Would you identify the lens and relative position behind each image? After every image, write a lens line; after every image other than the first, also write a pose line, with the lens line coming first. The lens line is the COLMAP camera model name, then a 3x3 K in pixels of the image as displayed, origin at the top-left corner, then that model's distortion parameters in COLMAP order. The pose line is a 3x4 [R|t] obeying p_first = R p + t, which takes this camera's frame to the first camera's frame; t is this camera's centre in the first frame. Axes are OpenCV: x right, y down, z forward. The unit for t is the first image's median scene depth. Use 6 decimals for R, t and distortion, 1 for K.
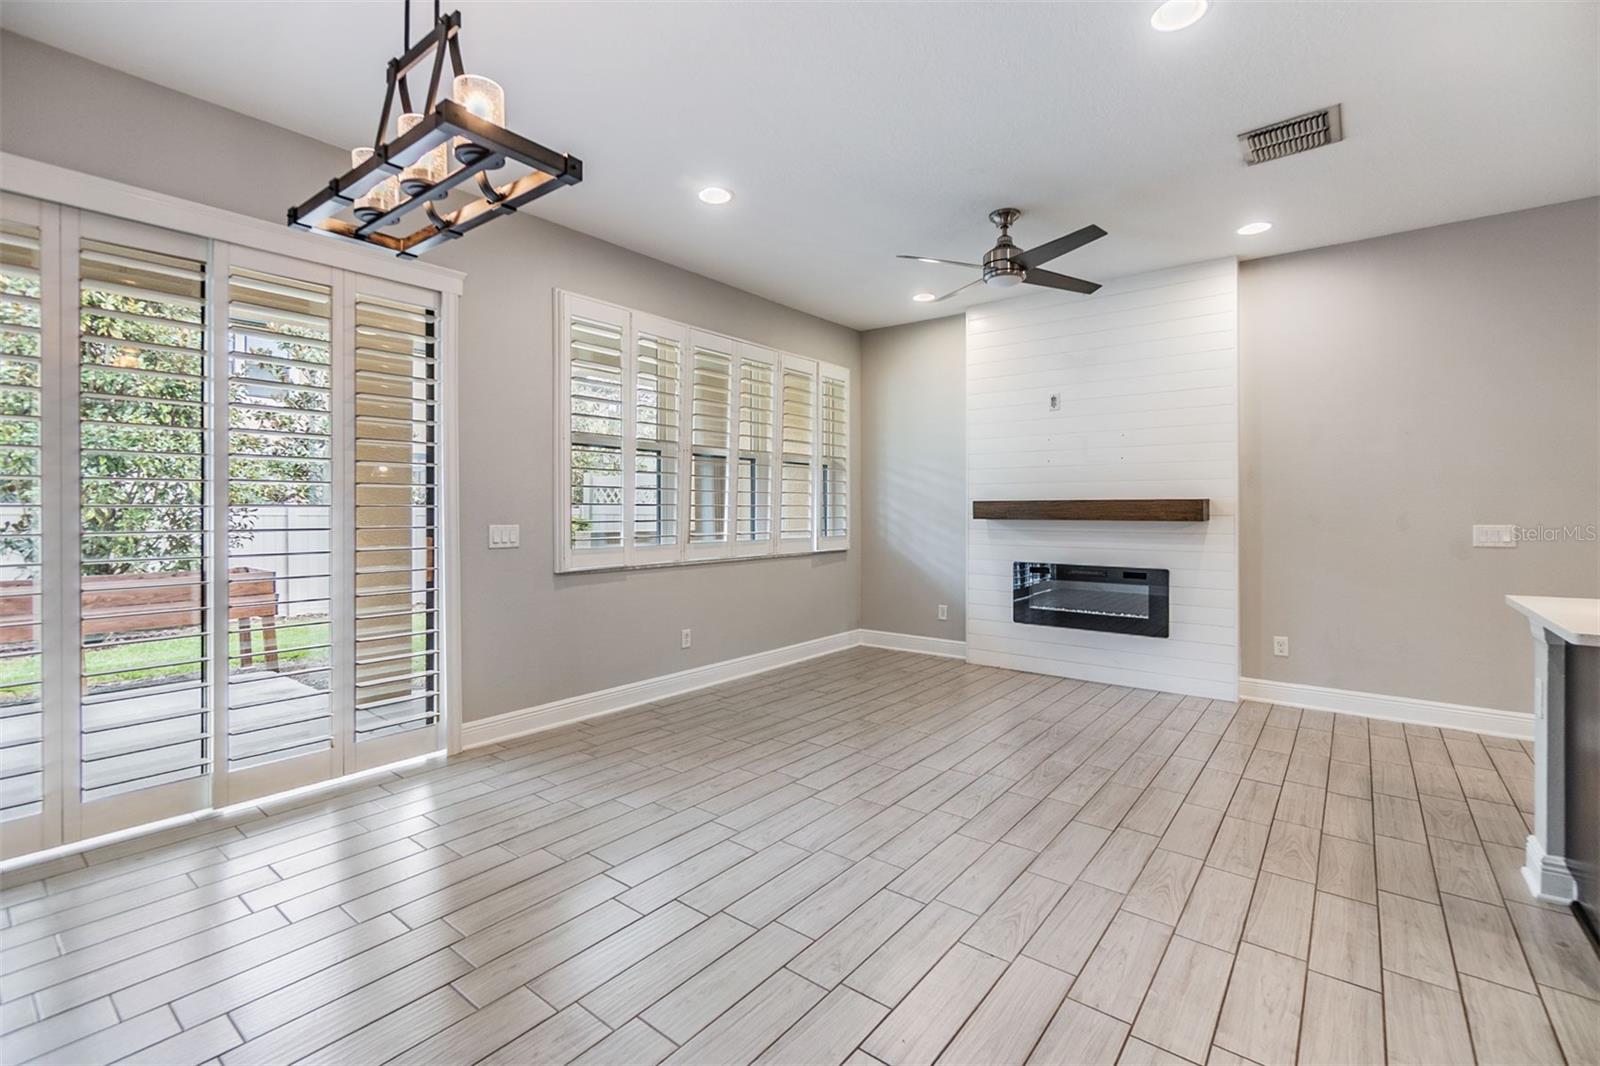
lens RADIAL K [[700.0, 0, 800.4], [0, 700.0, 511.8], [0, 0, 1]] dist [-0.003443, 0.000296]
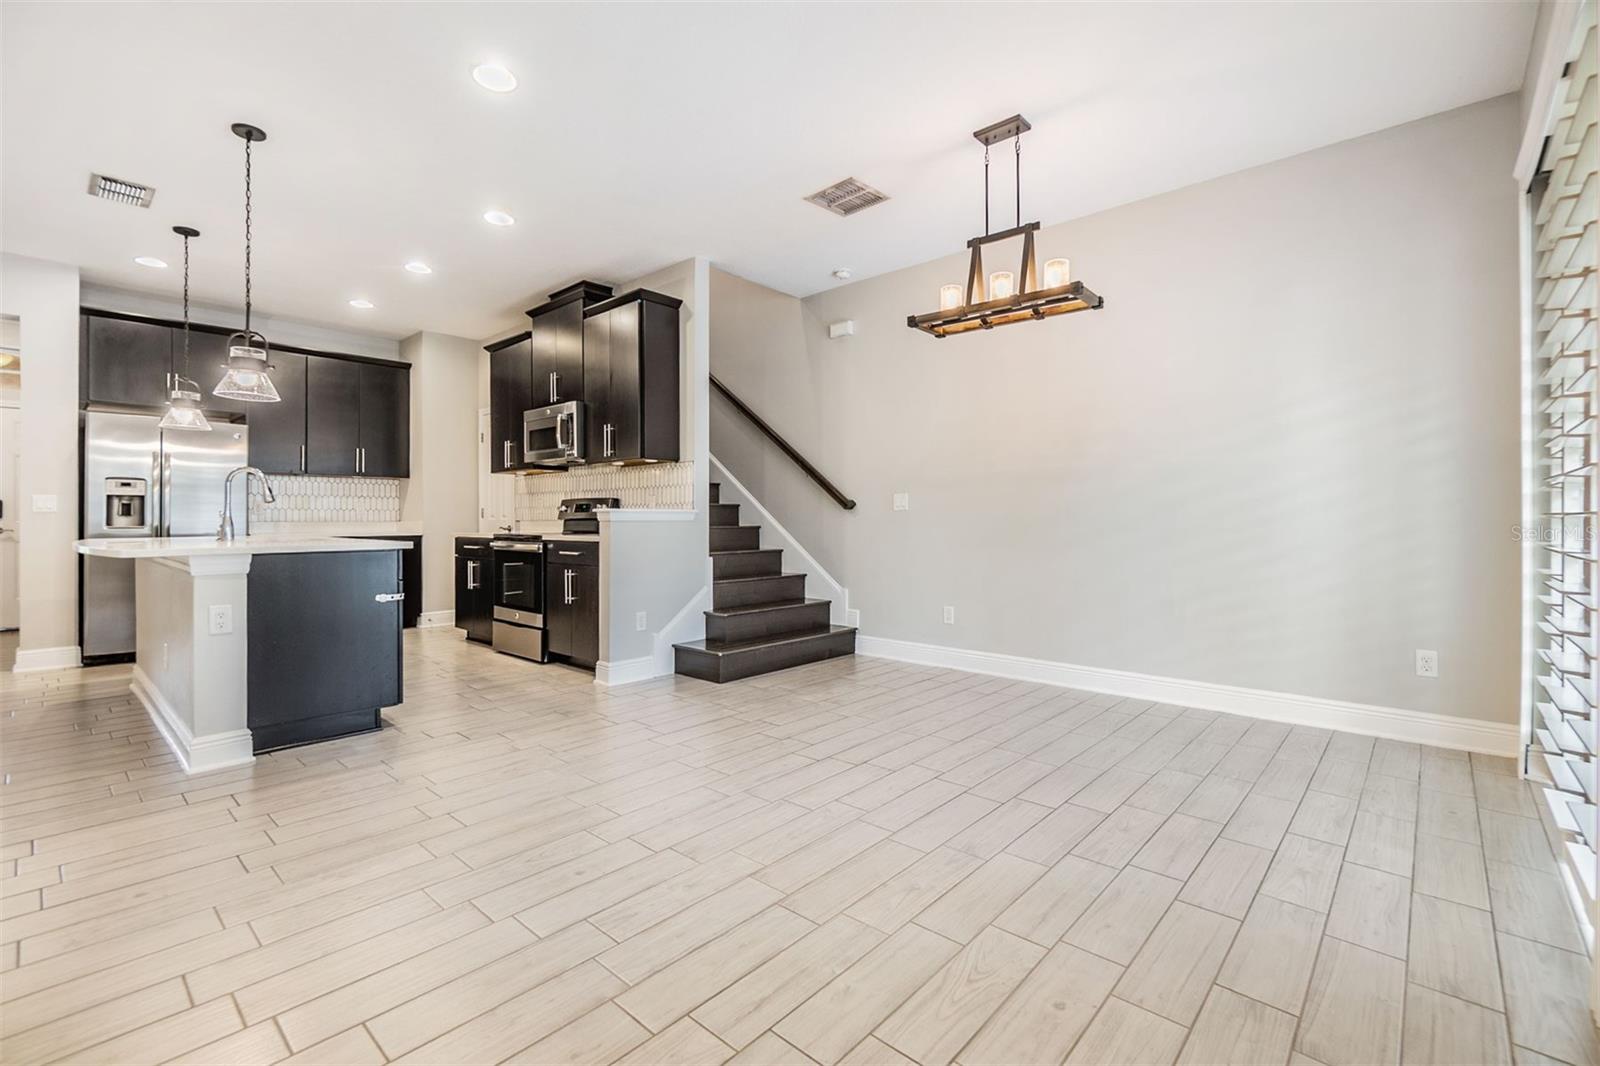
lens RADIAL K [[700.0, 0, 795.0], [0, 700.0, 522.0], [0, 0, 1]] dist [-0.003443, 0.000296]
pose [[-0.997686, 0.001562, 0.067973, -0.047940], [0.001861, 0.999989, 0.004330, 0.049816], [-0.067965, 0.004446, -0.997678, 1.319673]]
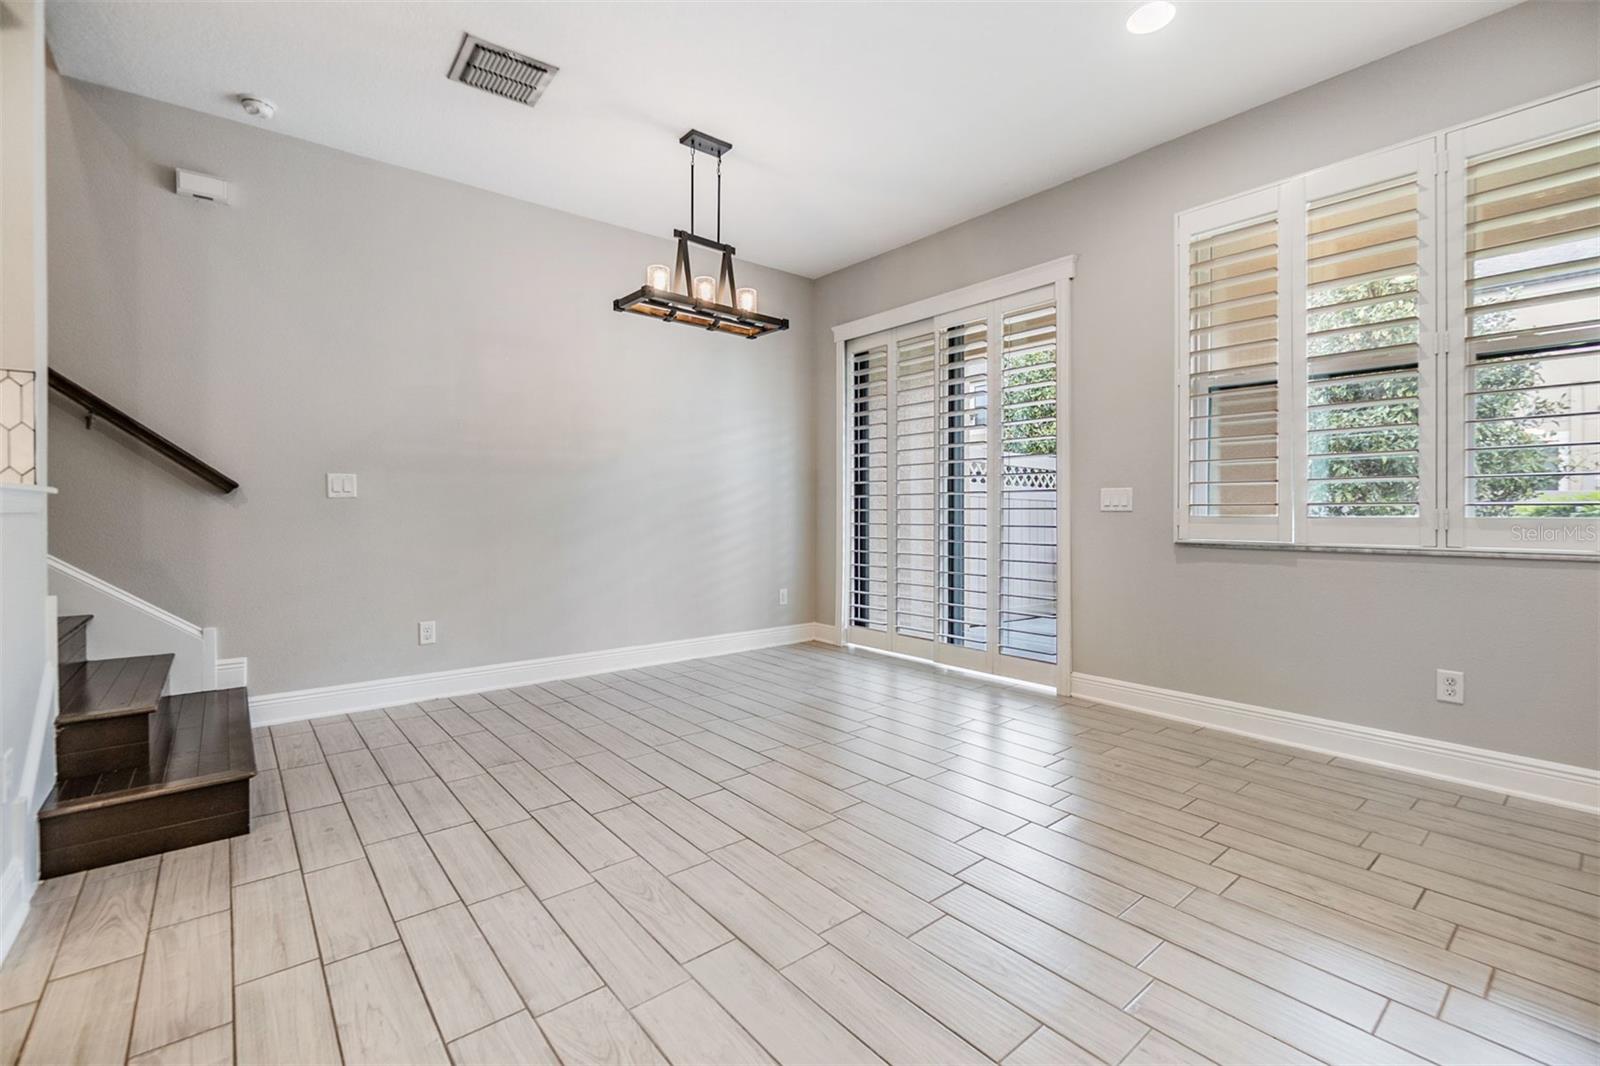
lens RADIAL K [[700.0, 0, 796.3], [0, 700.0, 513.4], [0, 0, 1]] dist [-0.003443, 0.000296]
pose [[-0.211098, 0.004245, -0.977456, 0.621901], [-0.001538, 0.999988, 0.004675, 0.049766], [0.977464, 0.002491, -0.211089, 0.751959]]
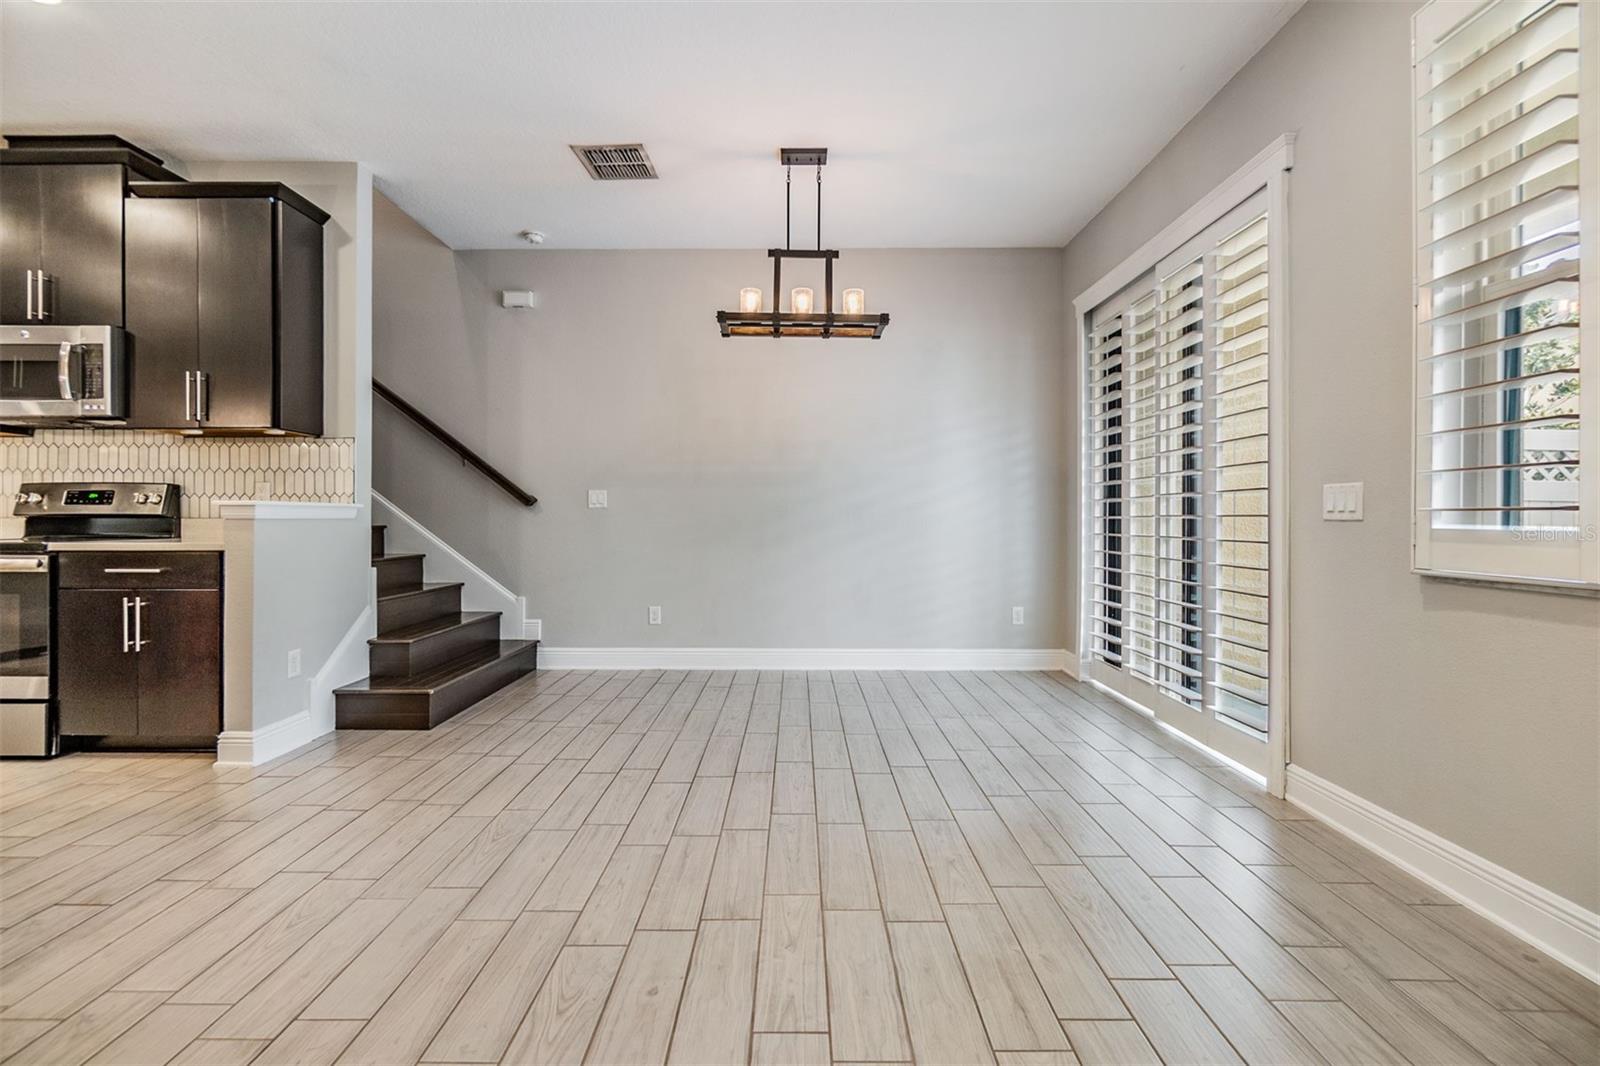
lens RADIAL K [[700.0, 0, 793.7], [0, 700.0, 517.9], [0, 0, 1]] dist [-0.003443, 0.000296]
pose [[-0.787379, -0.000523, -0.616469, 0.334877], [-0.002306, 0.999995, 0.002097, 0.048465], [0.616464, 0.003073, -0.787377, 1.163338]]
